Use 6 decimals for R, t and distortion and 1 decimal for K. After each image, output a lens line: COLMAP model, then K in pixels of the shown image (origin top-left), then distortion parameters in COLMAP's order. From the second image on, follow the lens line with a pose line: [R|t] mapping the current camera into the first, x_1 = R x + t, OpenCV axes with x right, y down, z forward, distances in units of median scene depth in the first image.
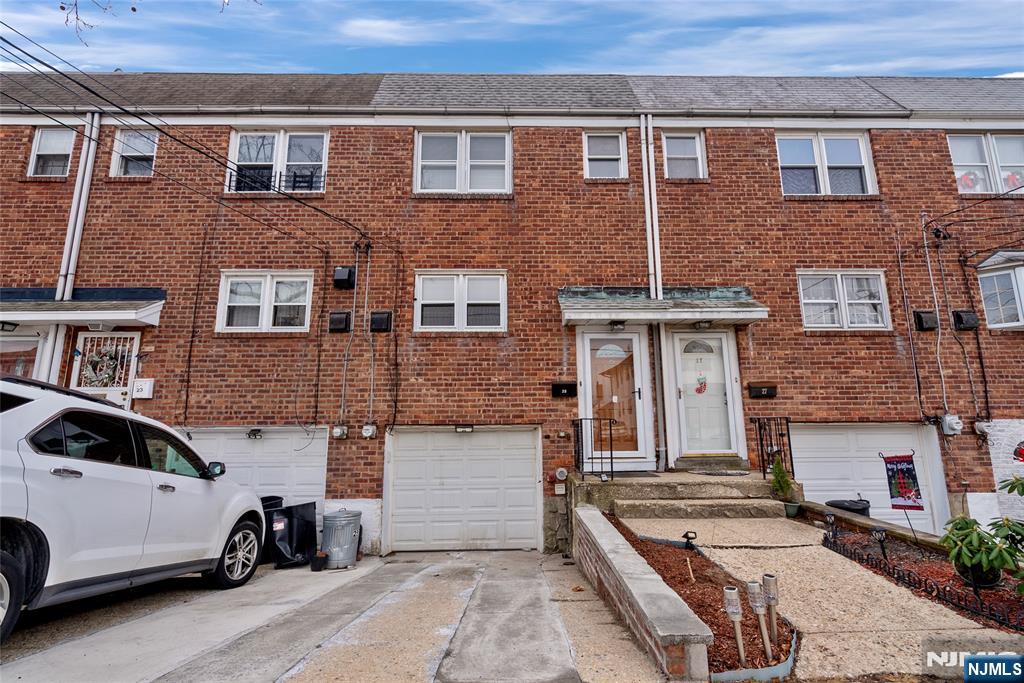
lens RADIAL K [[474.9, 0, 512.0], [0, 474.9, 341.5], [0, 0, 1]] dist [0.000287, 0.000741]
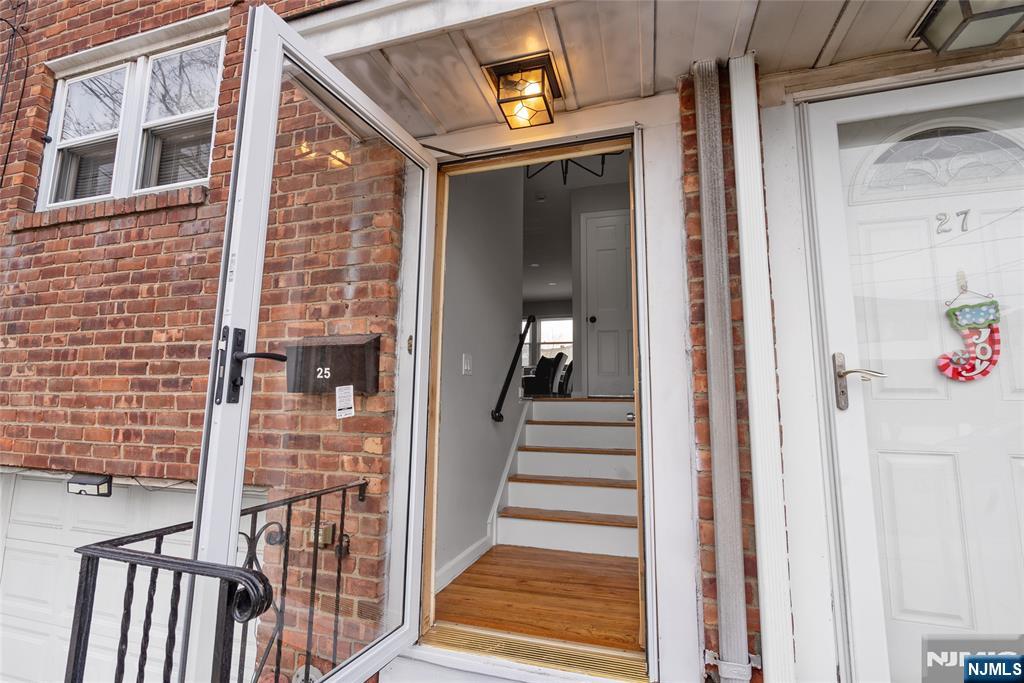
lens RADIAL K [[474.9, 0, 512.0], [0, 474.9, 341.5], [0, 0, 1]] dist [0.000287, 0.000741]
pose [[0.947001, -0.024289, -0.320312, 0.289713], [0.034010, 0.999114, 0.024787, 0.083190], [0.319426, -0.034367, 0.946988, 0.772972]]
